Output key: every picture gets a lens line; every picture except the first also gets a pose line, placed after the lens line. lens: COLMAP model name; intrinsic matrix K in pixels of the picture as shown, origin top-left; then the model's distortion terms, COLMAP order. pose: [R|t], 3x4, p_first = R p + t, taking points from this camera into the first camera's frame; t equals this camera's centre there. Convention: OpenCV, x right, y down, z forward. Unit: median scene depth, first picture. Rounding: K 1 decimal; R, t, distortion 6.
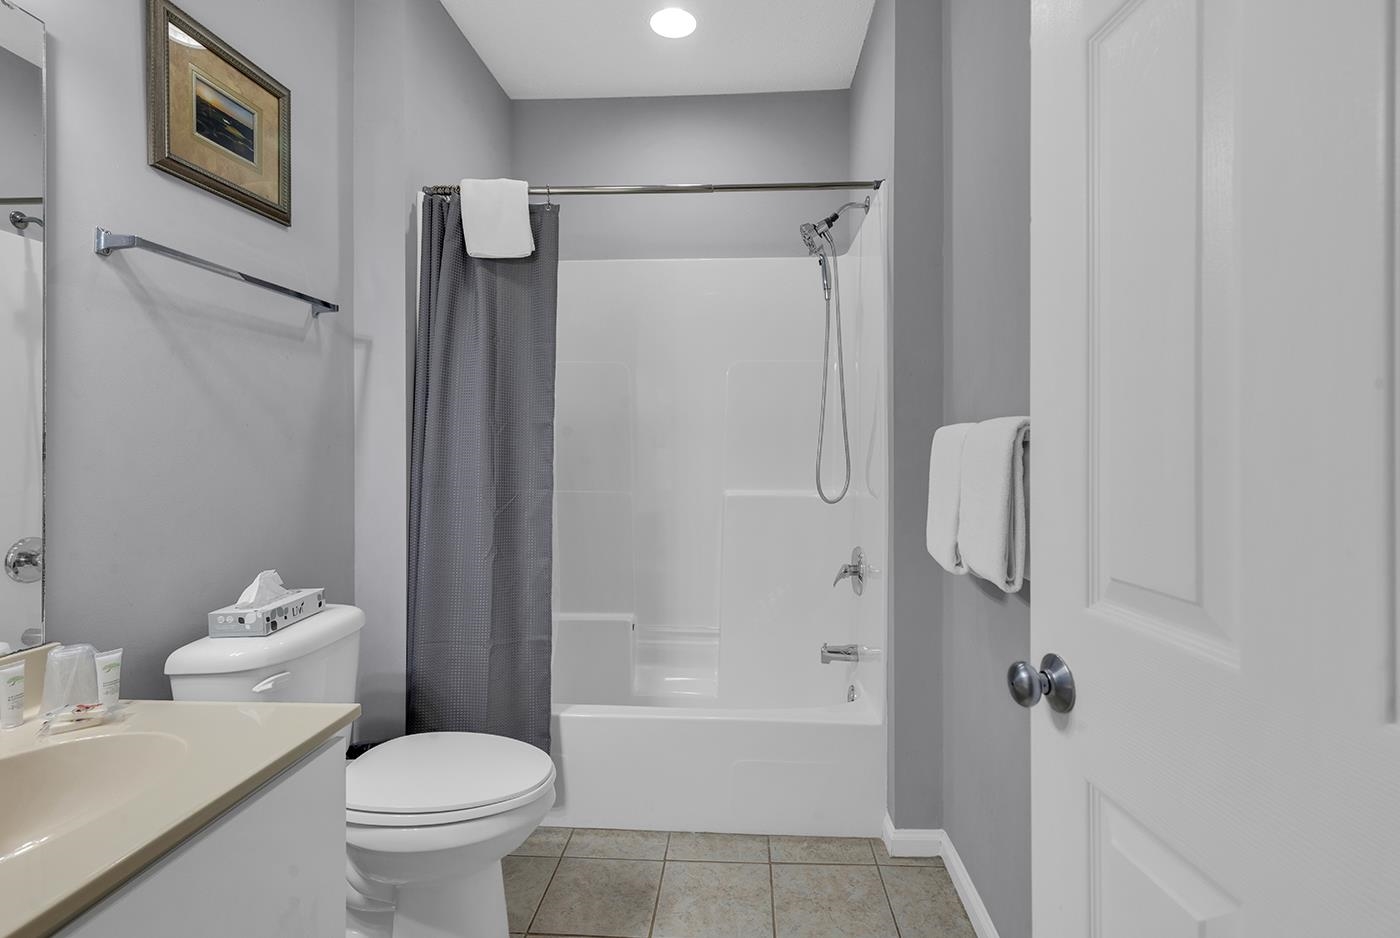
lens RADIAL K [[676.8, 0, 701.1], [0, 676.8, 431.0], [0, 0, 1]] dist [0.003833, -0.000197]
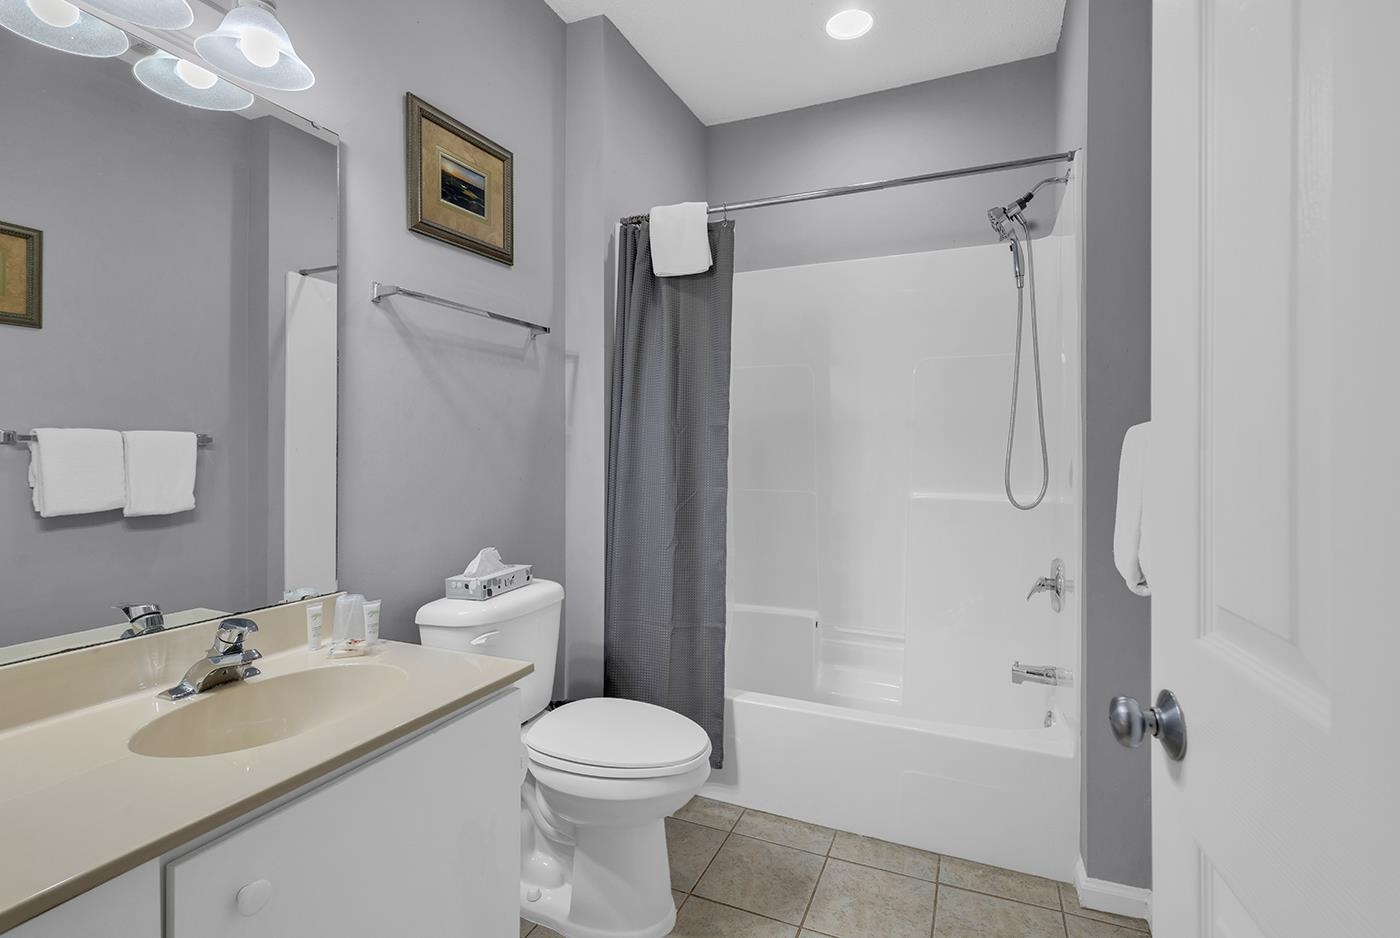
lens RADIAL K [[662.0, 0, 695.4], [0, 662.0, 431.1], [0, 0, 1]] dist [0.004562, -0.000877]
pose [[0.937742, -0.007272, -0.347256, 0.106596], [0.006861, 0.999974, -0.002415, -0.000311], [0.347265, -0.000118, 0.937767, 0.003044]]
